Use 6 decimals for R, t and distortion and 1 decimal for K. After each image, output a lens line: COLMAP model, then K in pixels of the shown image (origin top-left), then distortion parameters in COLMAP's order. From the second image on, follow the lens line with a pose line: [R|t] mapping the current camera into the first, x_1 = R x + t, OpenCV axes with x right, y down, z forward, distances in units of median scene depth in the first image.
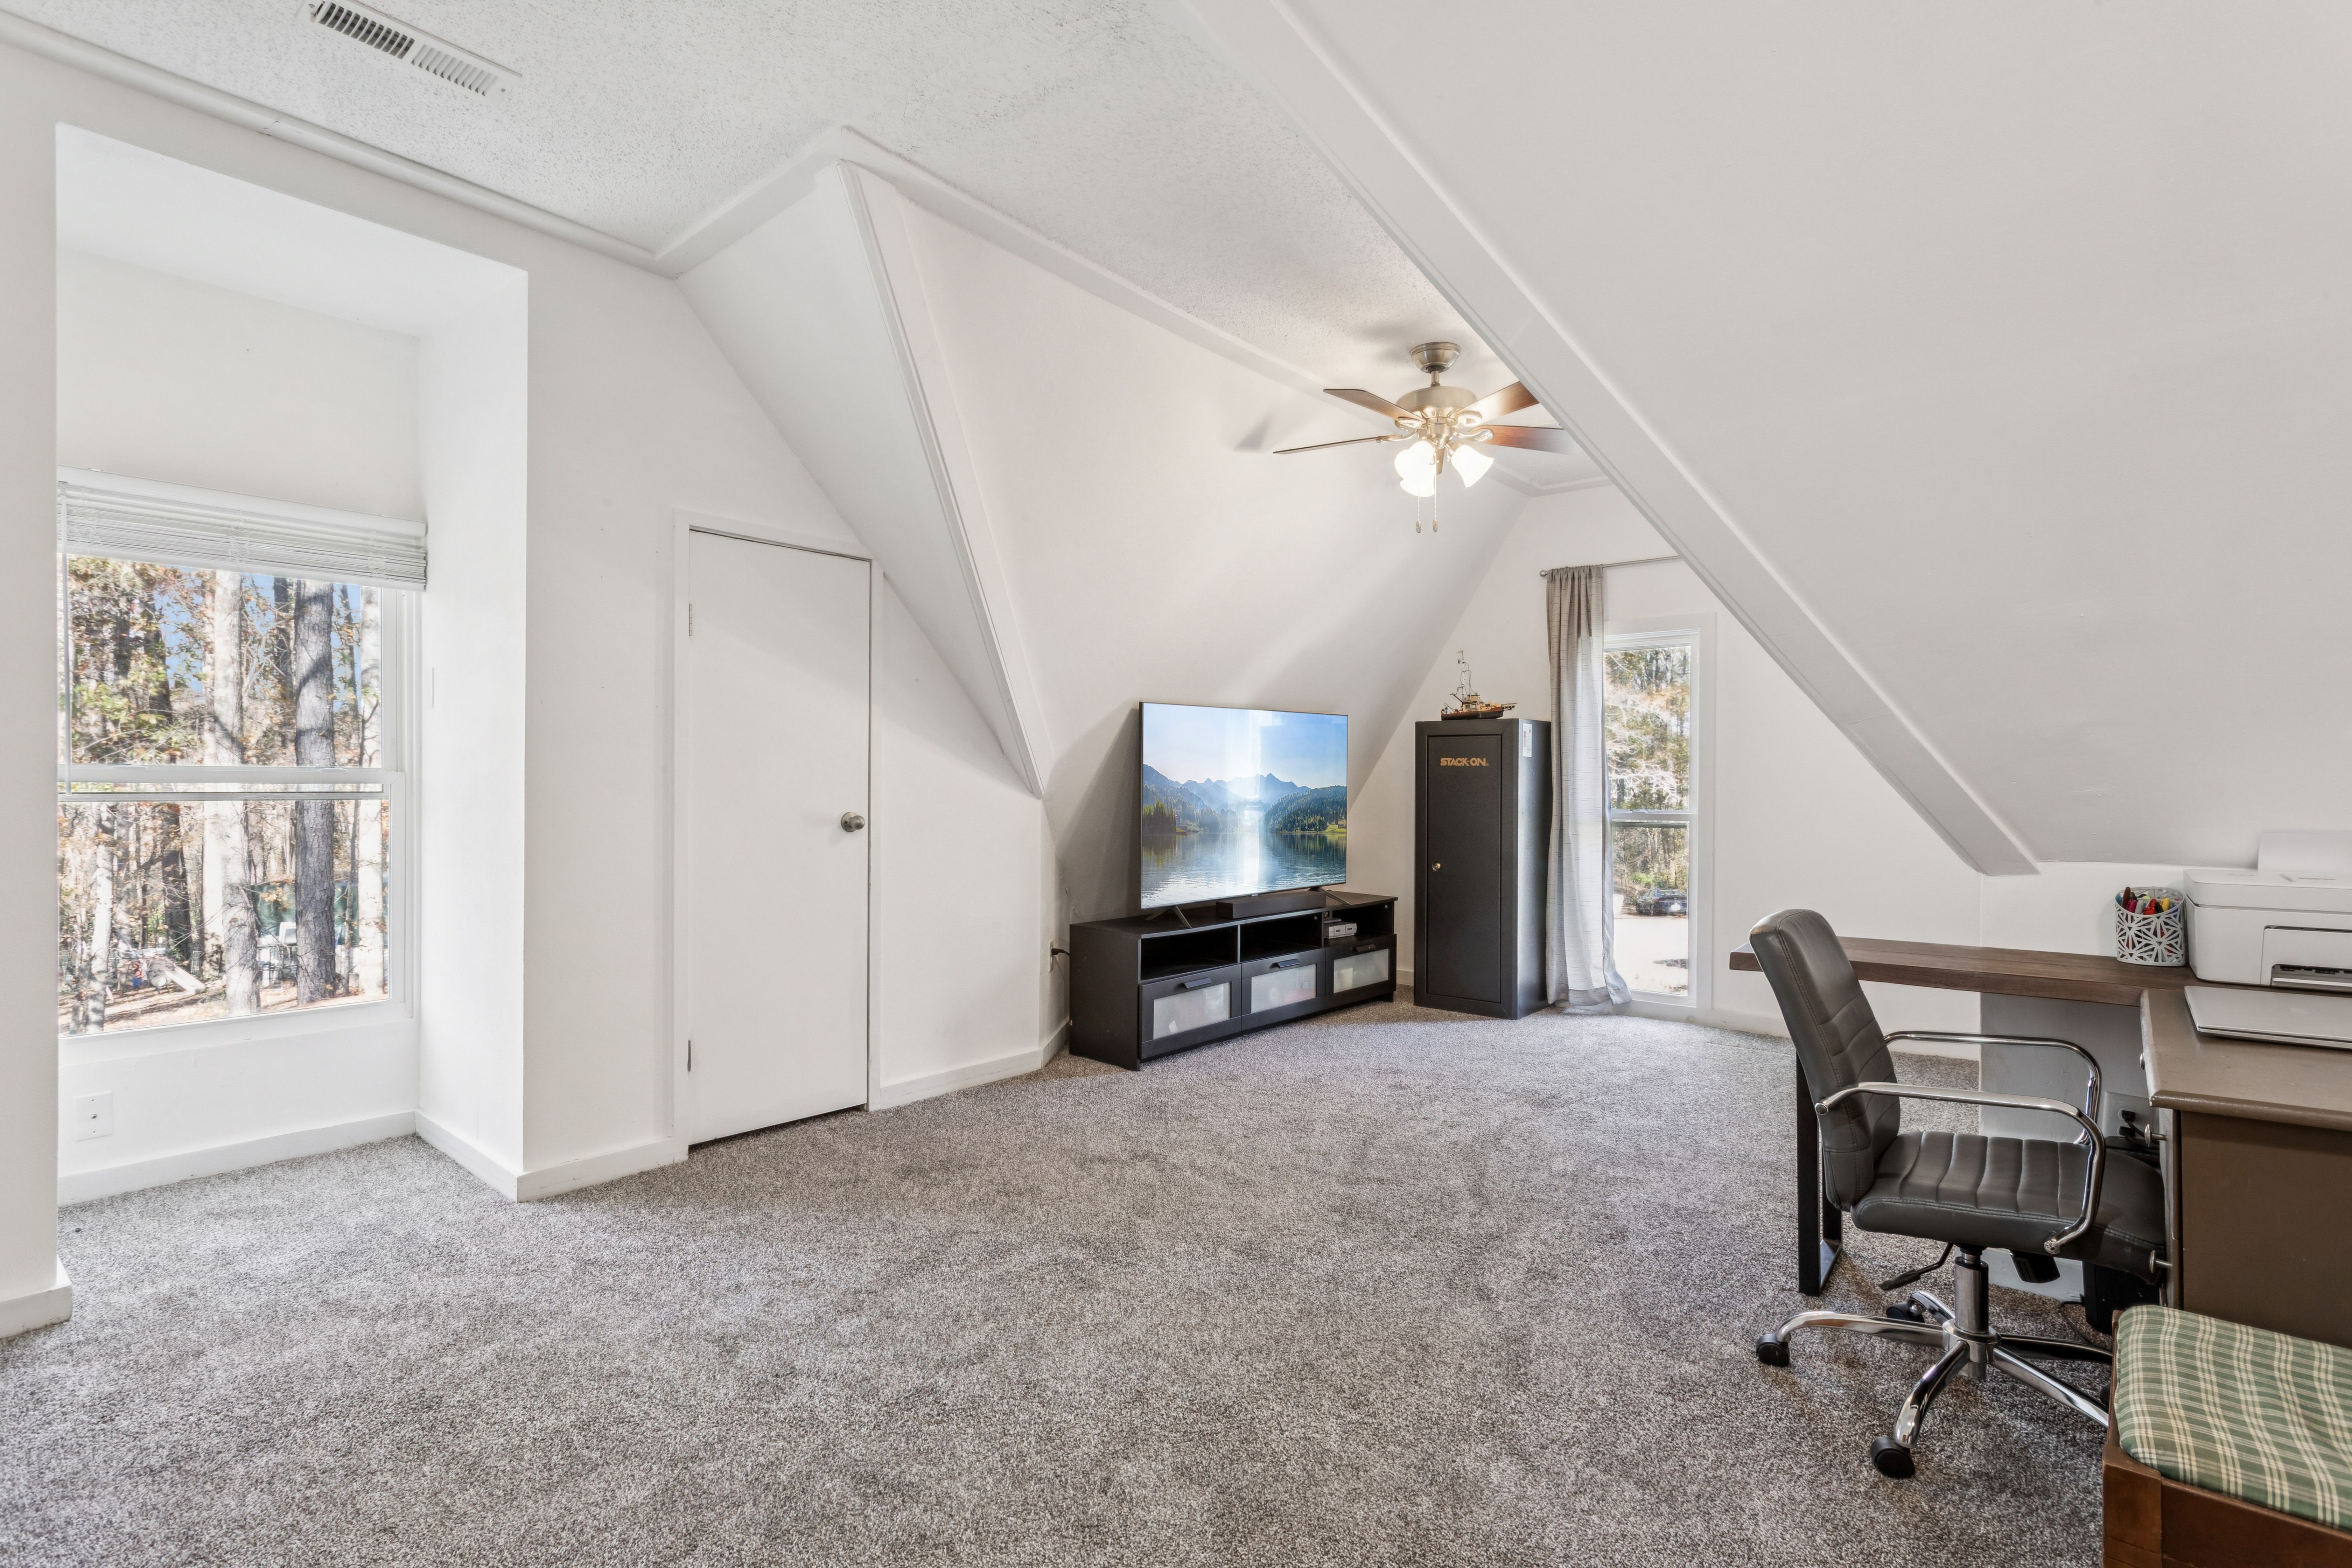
lens RADIAL K [[1128.1, 0, 1168.4], [0, 1128.1, 785.1], [0, 0, 1]] dist [-0.000060, 0.001684]
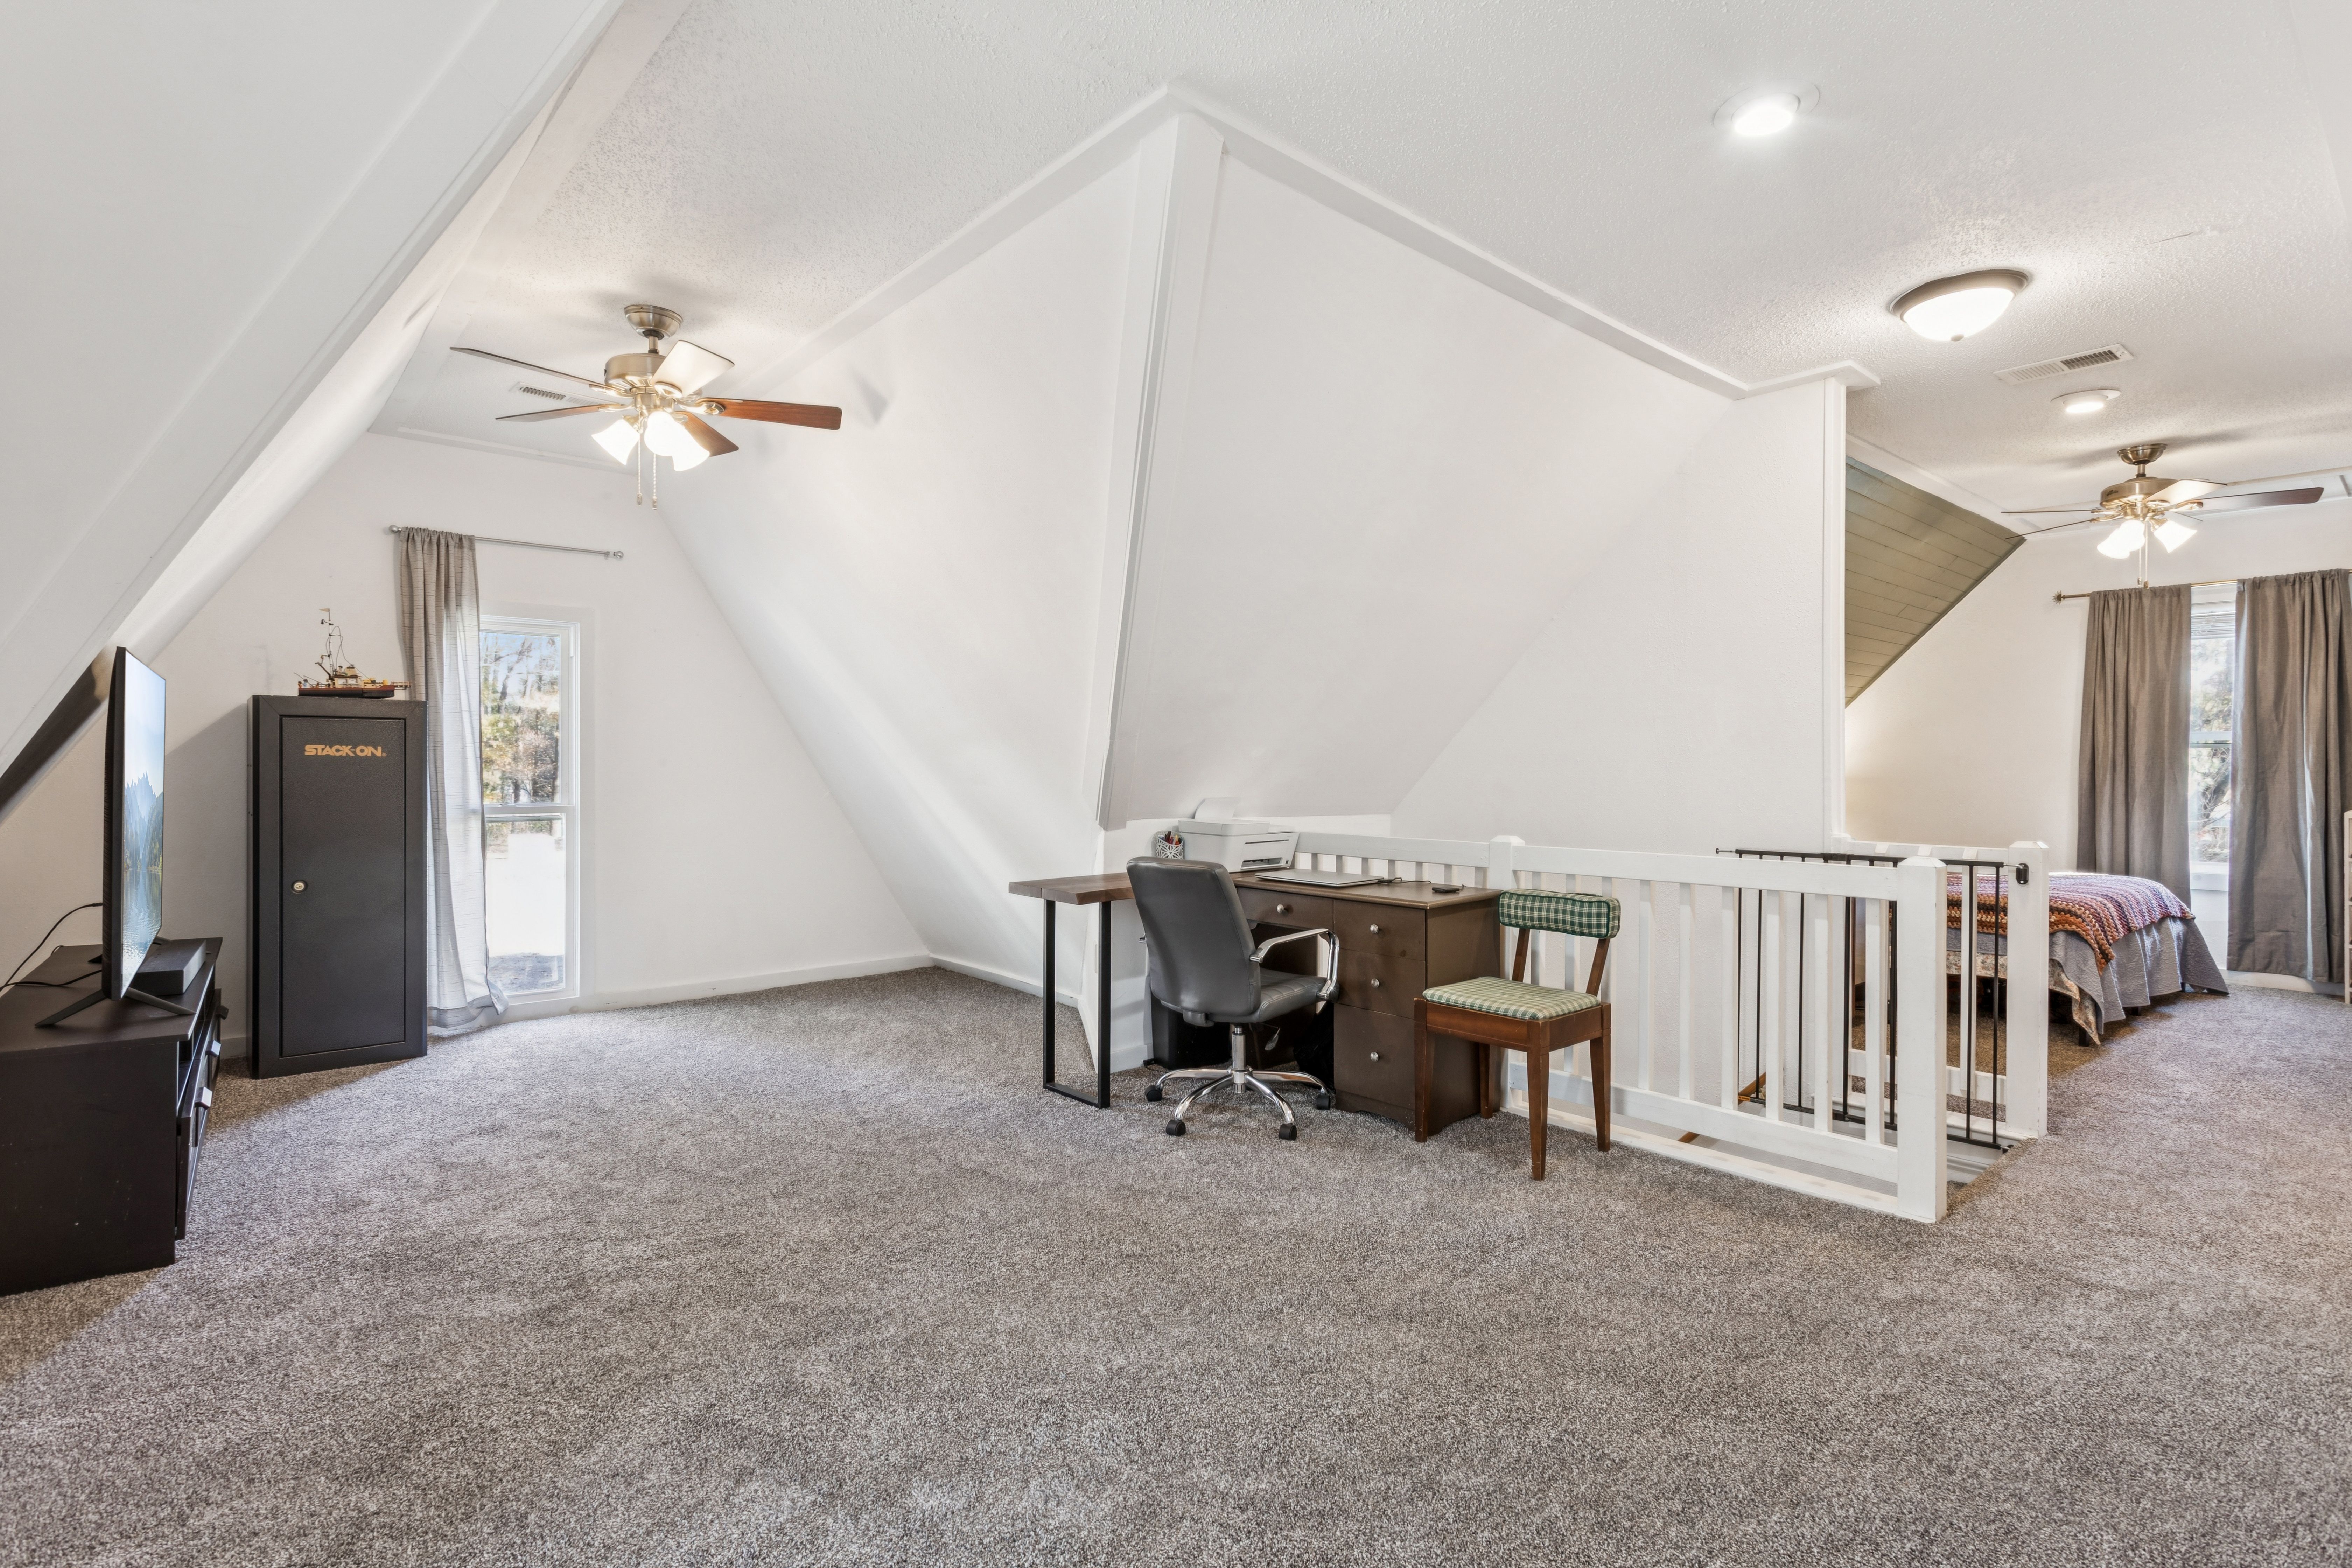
lens RADIAL K [[1128.1, 0, 1166.6], [0, 1128.1, 779.7], [0, 0, 1]] dist [-0.000060, 0.001684]
pose [[0.165130, -0.012136, 0.986197, -0.562488], [0.002865, 0.999926, 0.011825, -0.010664], [-0.986268, 0.000873, 0.165153, 0.395910]]
